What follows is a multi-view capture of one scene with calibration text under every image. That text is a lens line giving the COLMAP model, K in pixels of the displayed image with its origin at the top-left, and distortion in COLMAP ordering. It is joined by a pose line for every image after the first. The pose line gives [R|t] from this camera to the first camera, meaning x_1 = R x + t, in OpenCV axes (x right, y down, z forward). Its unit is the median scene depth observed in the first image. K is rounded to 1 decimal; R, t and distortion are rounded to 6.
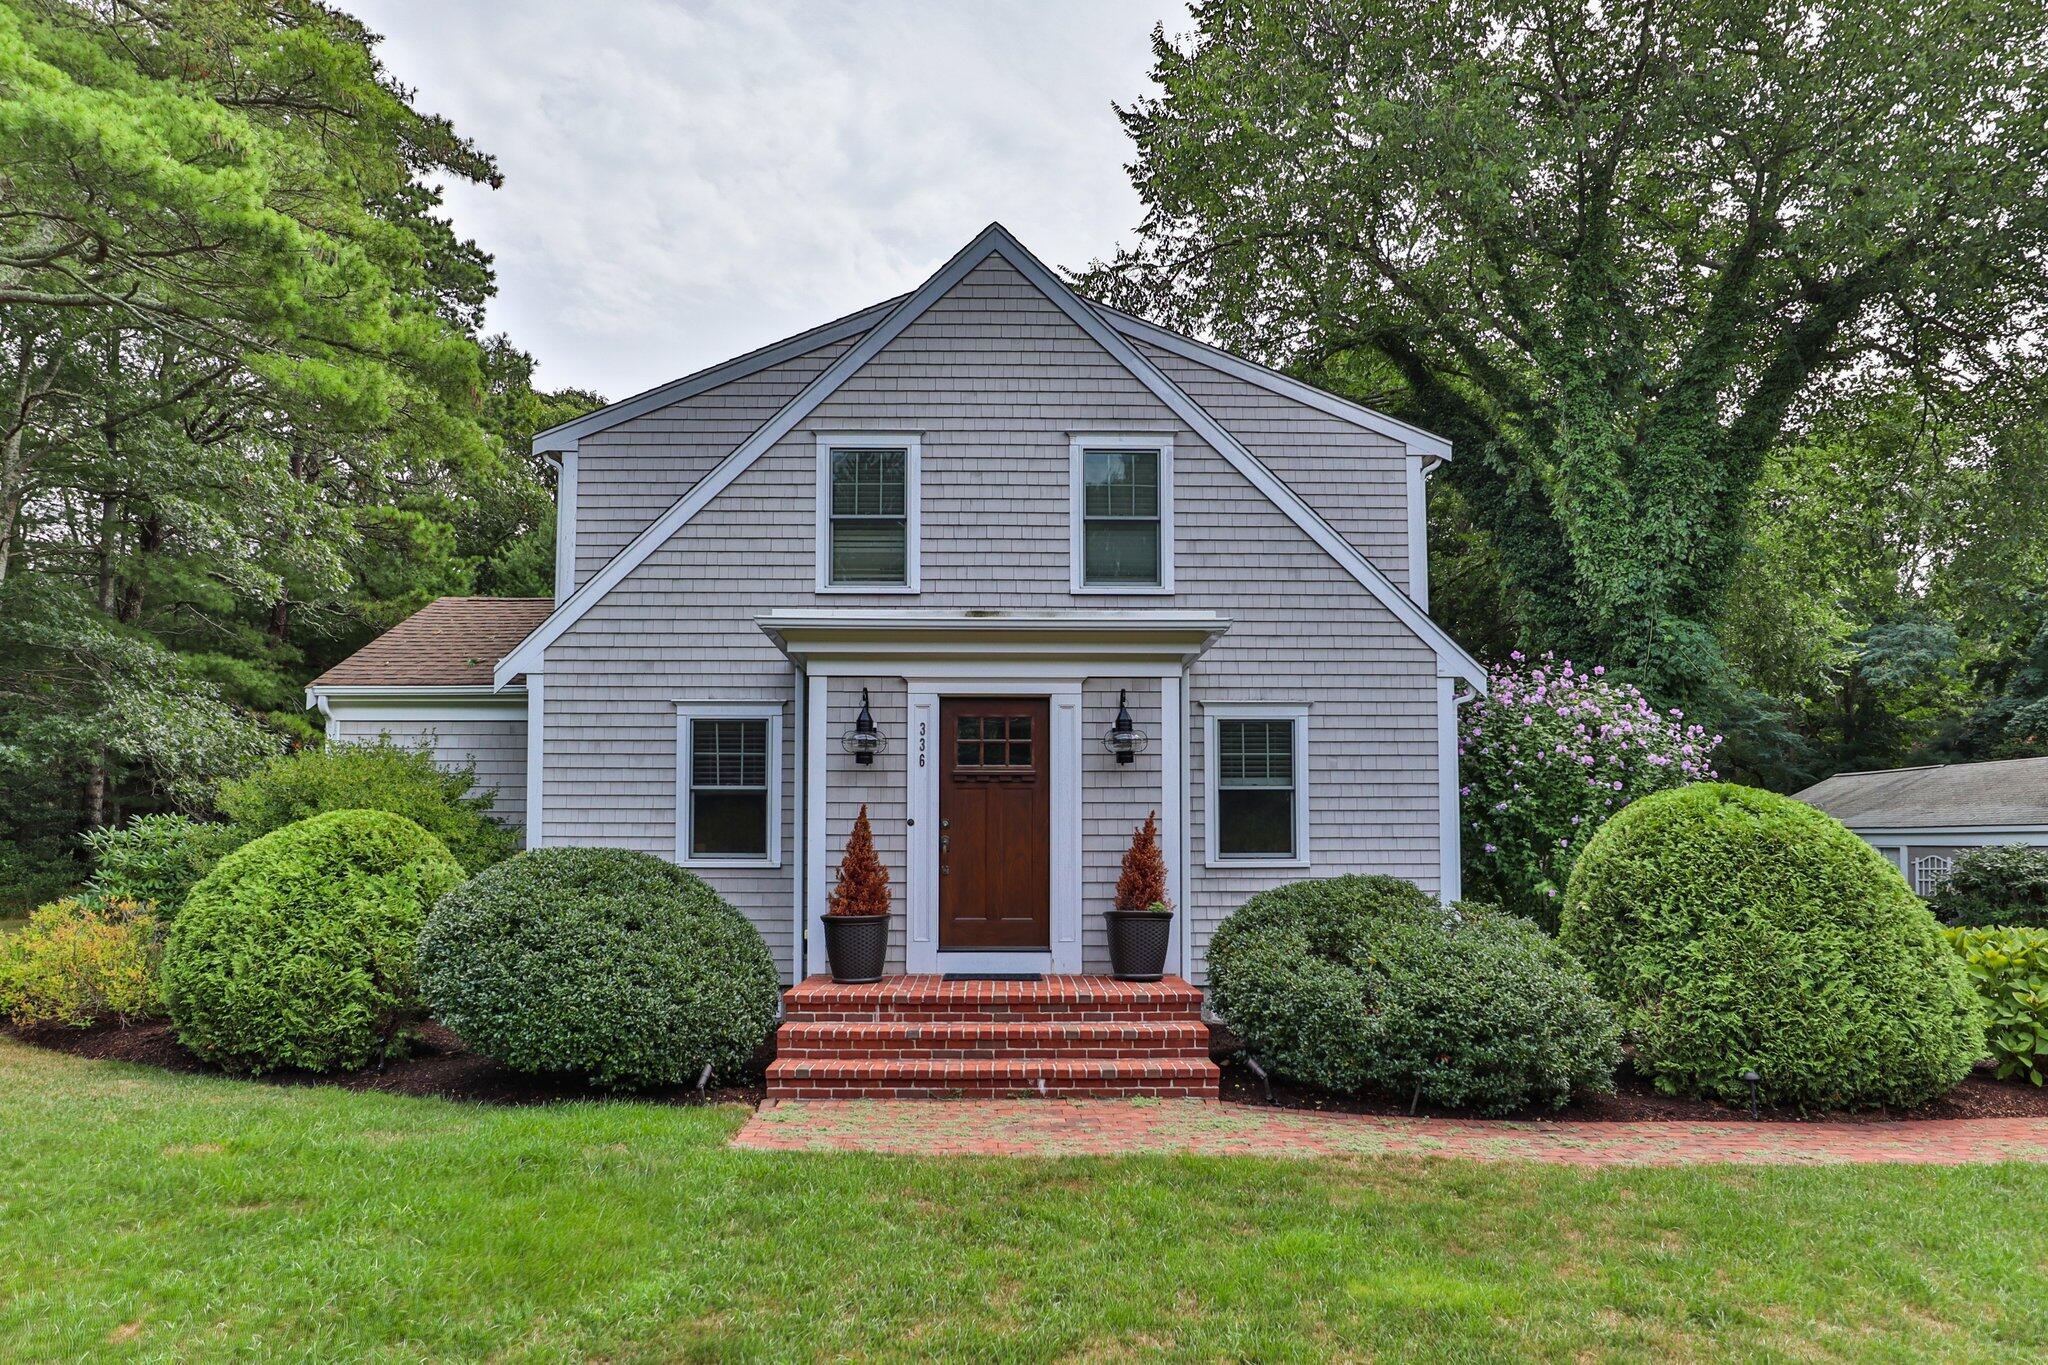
lens RADIAL K [[1233.9, 0, 1004.5], [0, 1233.9, 801.6], [0, 0, 1]] dist [-0.044990, 0.007248]
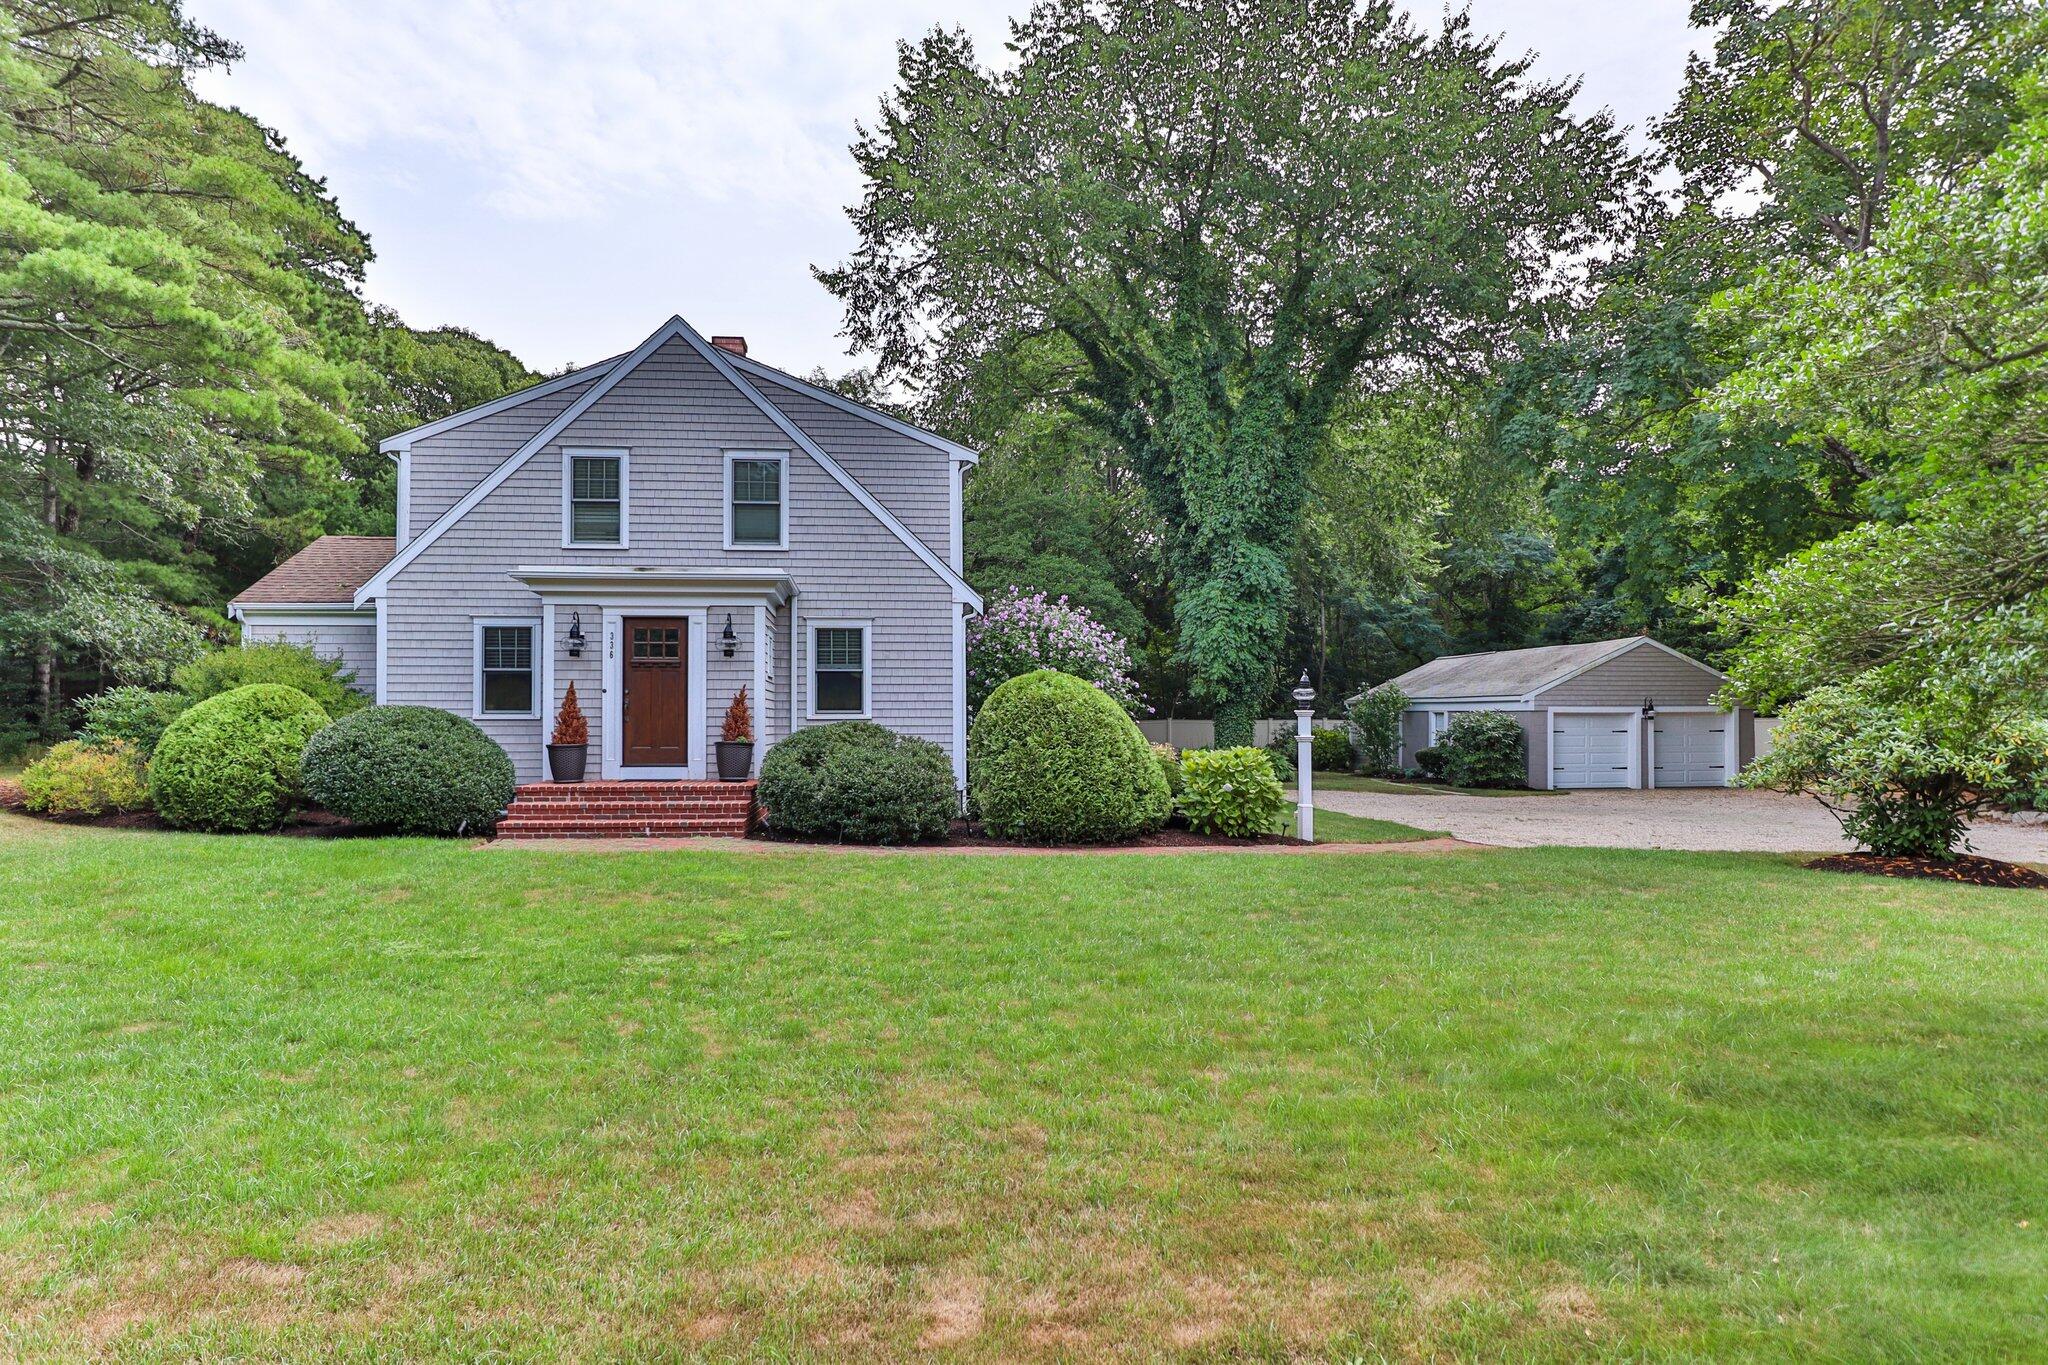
lens RADIAL K [[1160.6, 0, 994.0], [0, 1160.6, 702.9], [0, 0, 1]] dist [-0.040825, 0.015584]
pose [[0.996534, -0.000368, 0.083192, 0.280844], [-0.001625, 0.999713, 0.023887, -0.005197], [-0.083177, -0.023940, 0.996247, -0.543465]]
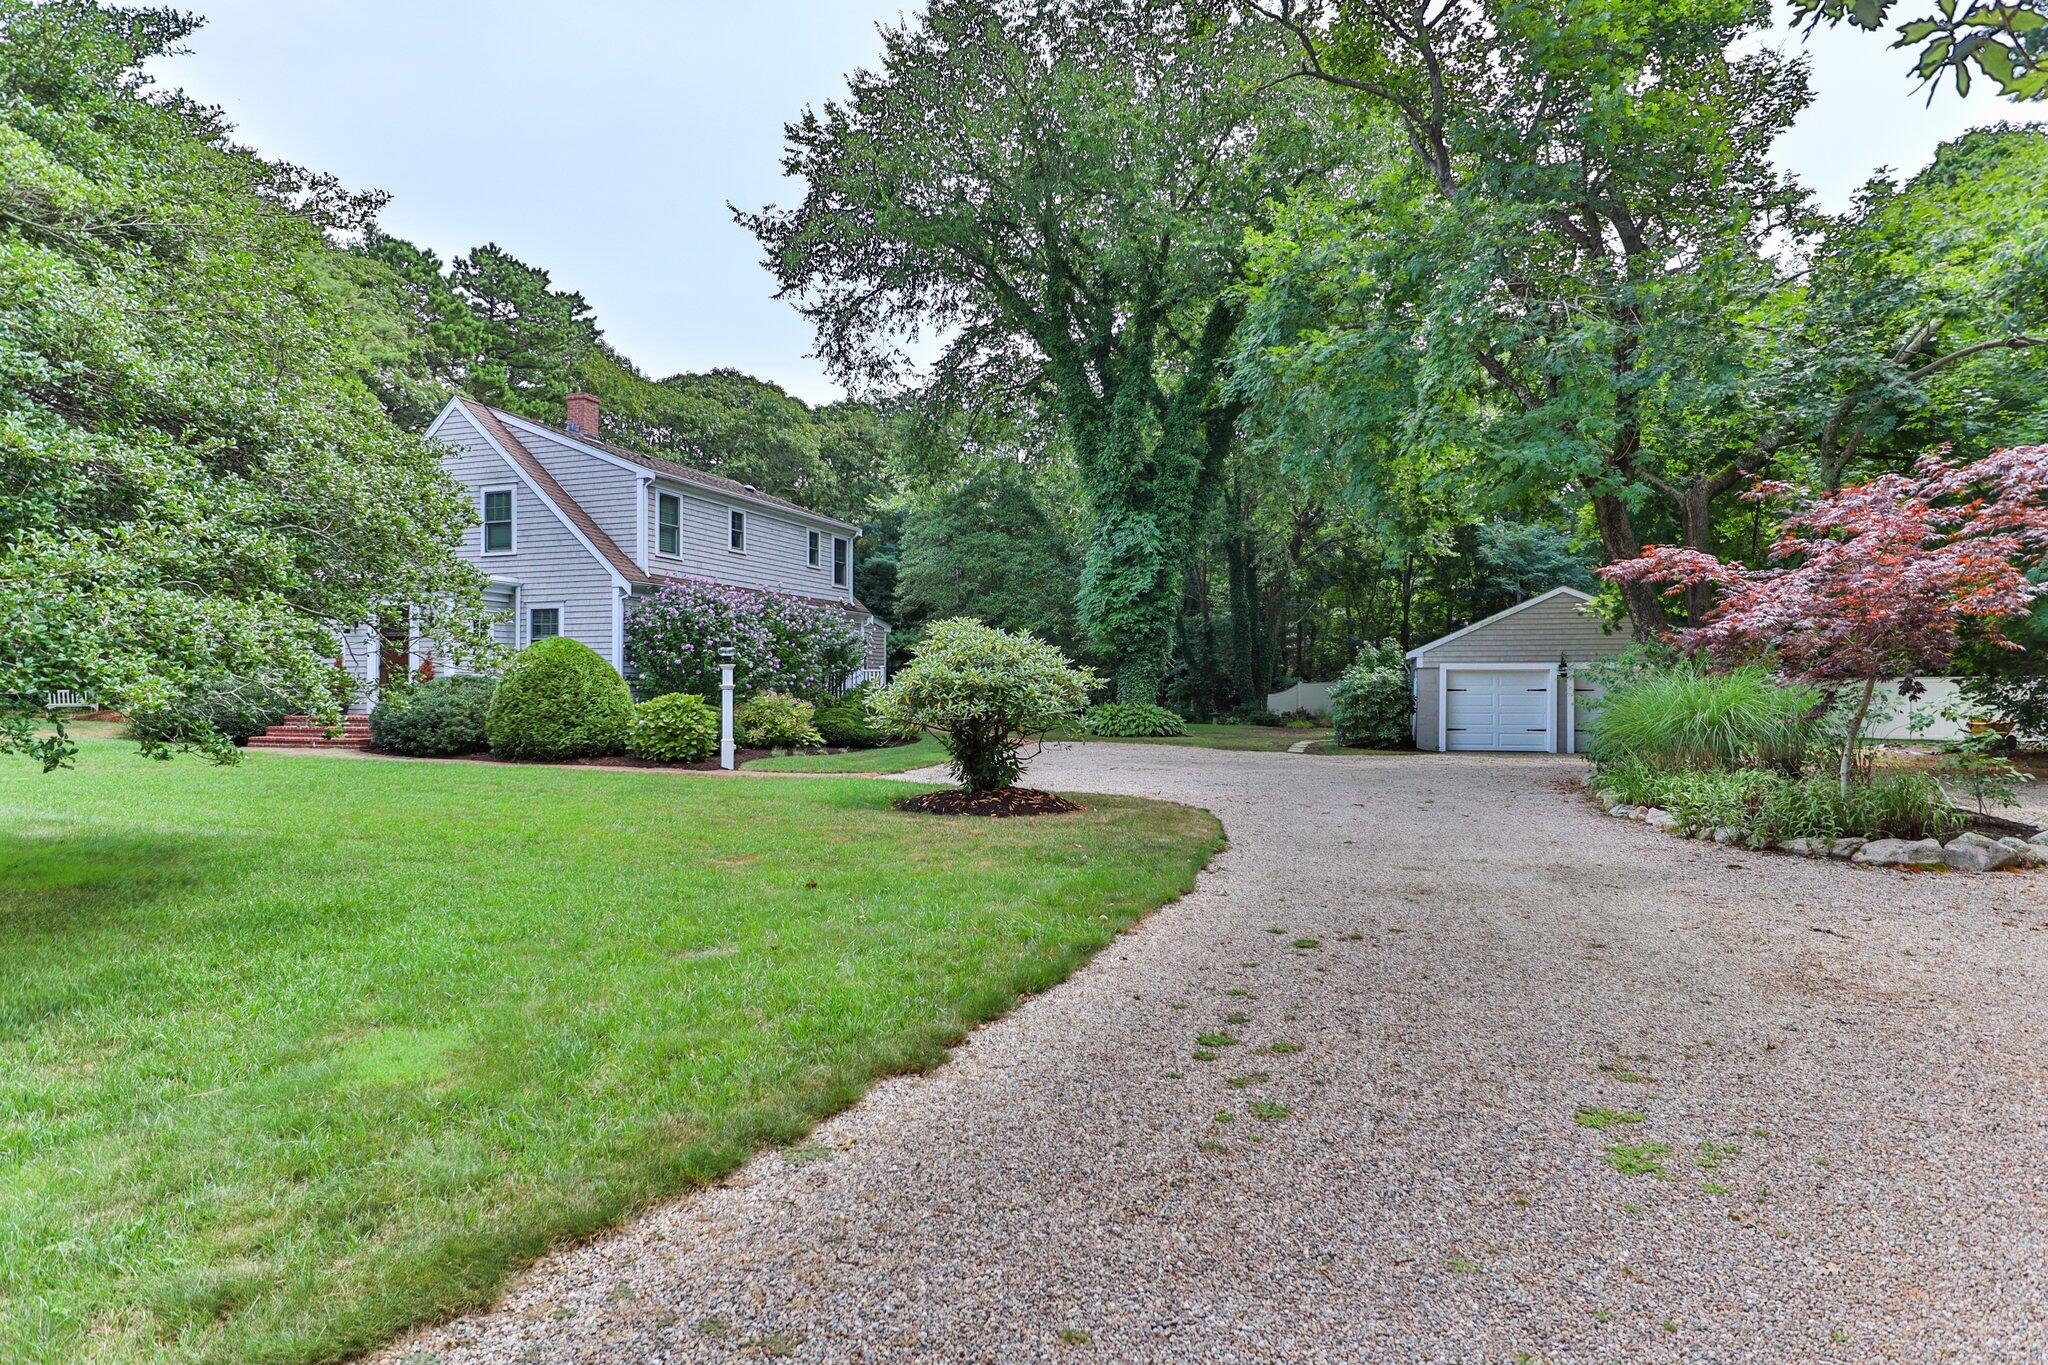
lens RADIAL K [[1160.6, 0, 1008.5], [0, 1160.6, 669.8], [0, 0, 1]] dist [-0.040825, 0.015584]
pose [[0.939209, -0.007830, -0.343256, 1.719662], [0.014935, 0.999725, 0.018061, 0.018995], [0.343021, -0.022090, 0.939068, -0.684463]]
